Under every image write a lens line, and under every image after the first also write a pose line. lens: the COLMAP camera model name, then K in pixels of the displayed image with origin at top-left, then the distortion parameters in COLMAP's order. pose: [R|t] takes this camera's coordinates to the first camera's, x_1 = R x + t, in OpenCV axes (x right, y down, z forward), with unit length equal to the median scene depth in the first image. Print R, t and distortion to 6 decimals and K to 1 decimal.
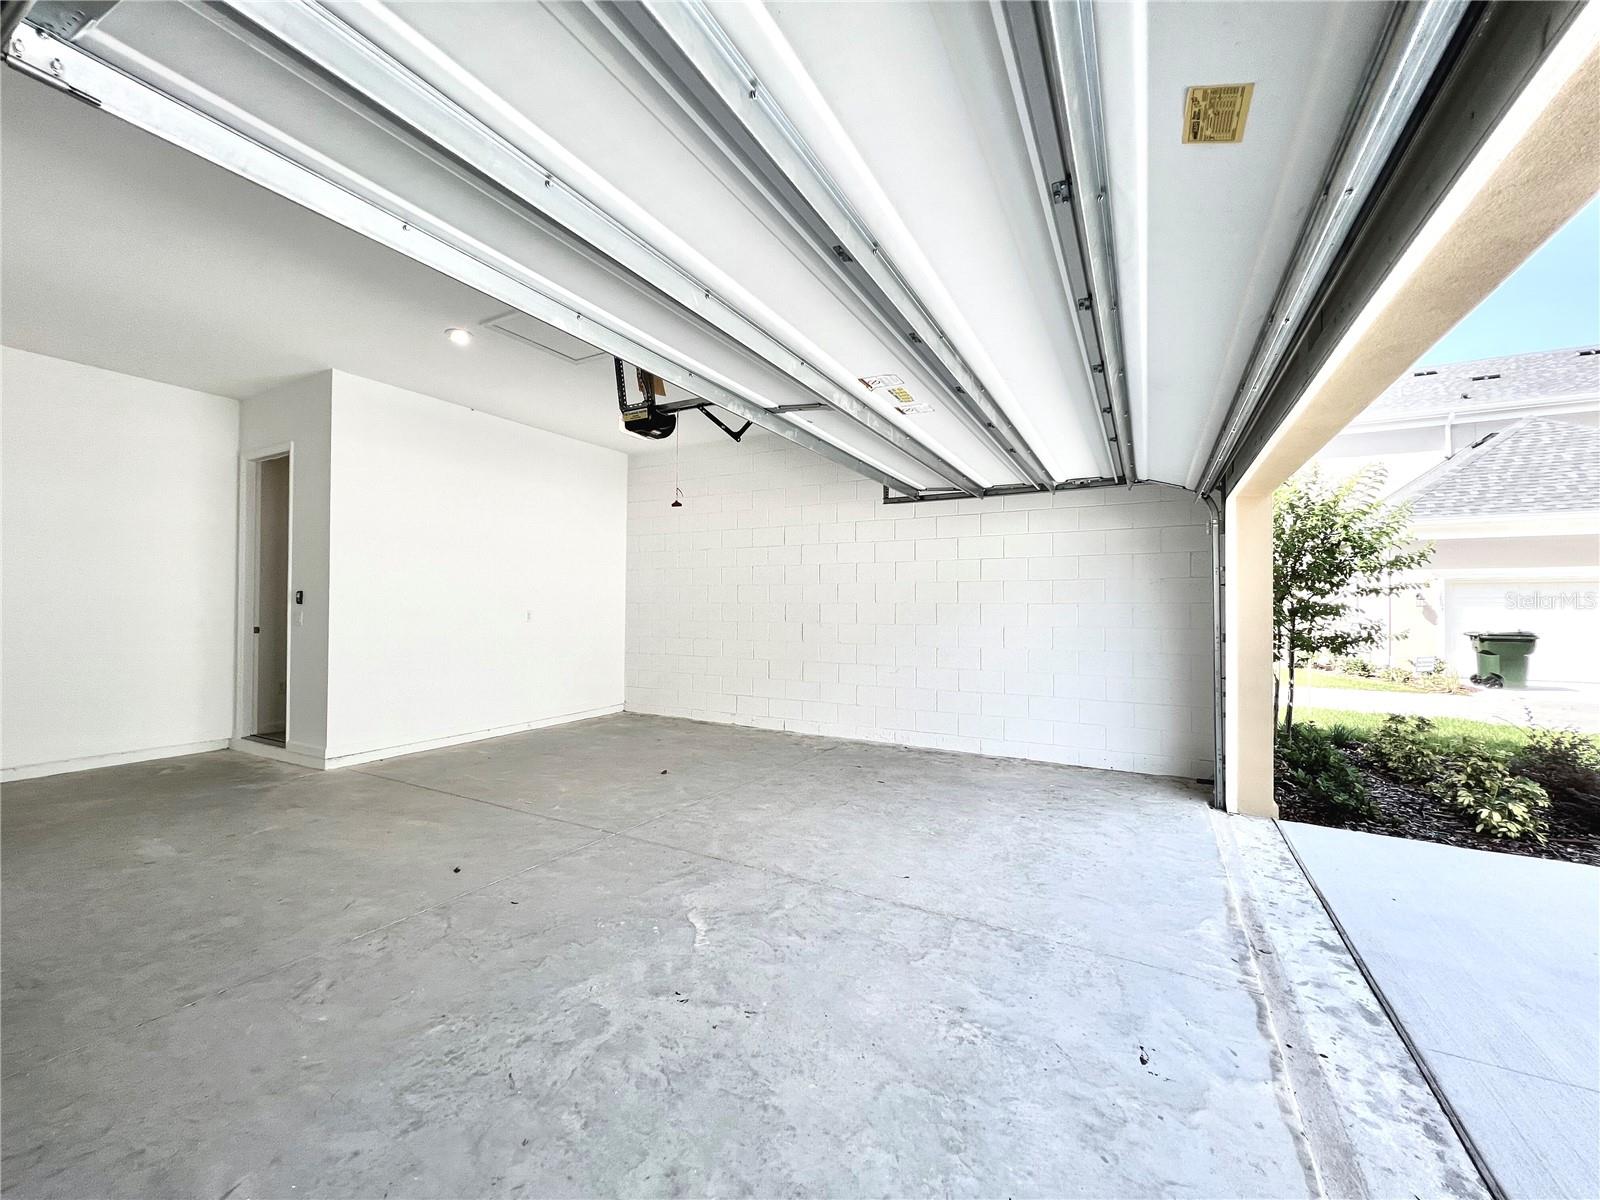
lens RADIAL K [[641.2, 0, 792.0], [0, 641.2, 598.5], [0, 0, 1]] dist [-0.002585, -0.000409]
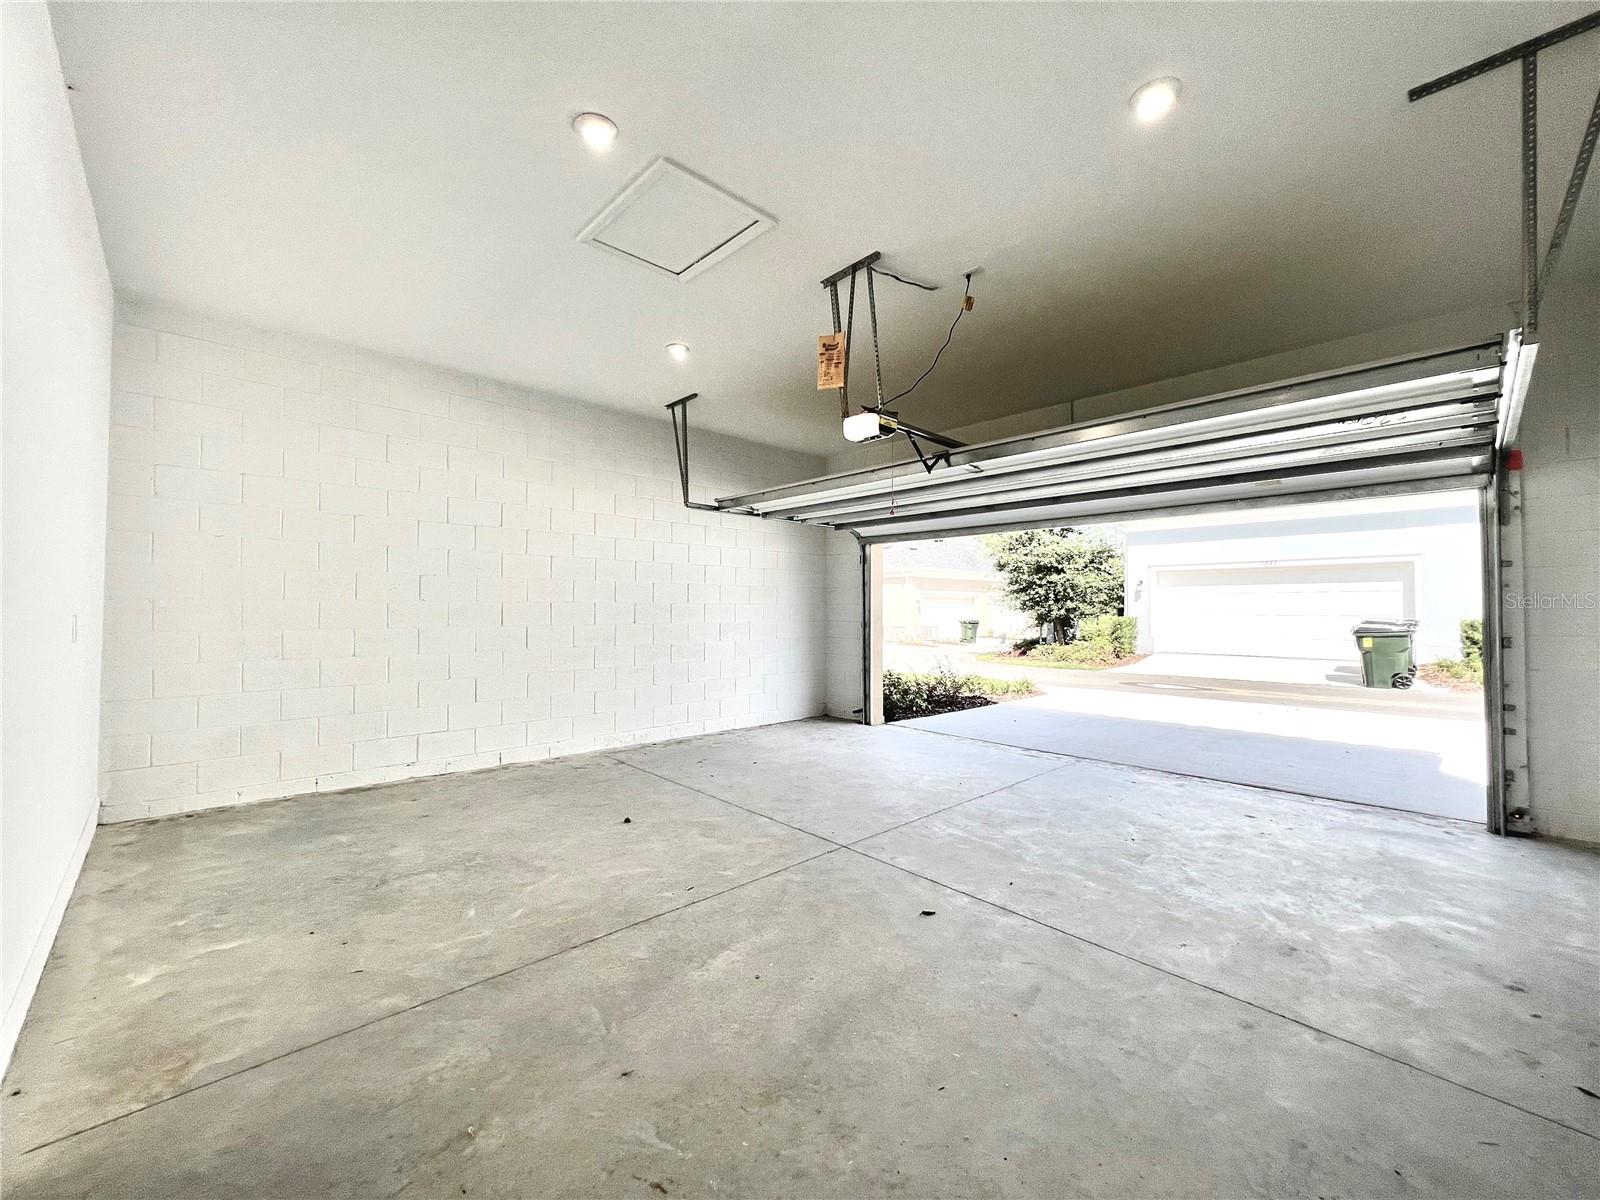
lens RADIAL K [[641.2, 0, 794.7], [0, 641.2, 605.0], [0, 0, 1]] dist [-0.002585, -0.000409]
pose [[0.292373, 0.004335, 0.956294, -1.164899], [-0.020847, 0.999781, 0.001841, 0.005498], [-0.956077, -0.020474, 0.292400, 0.765890]]
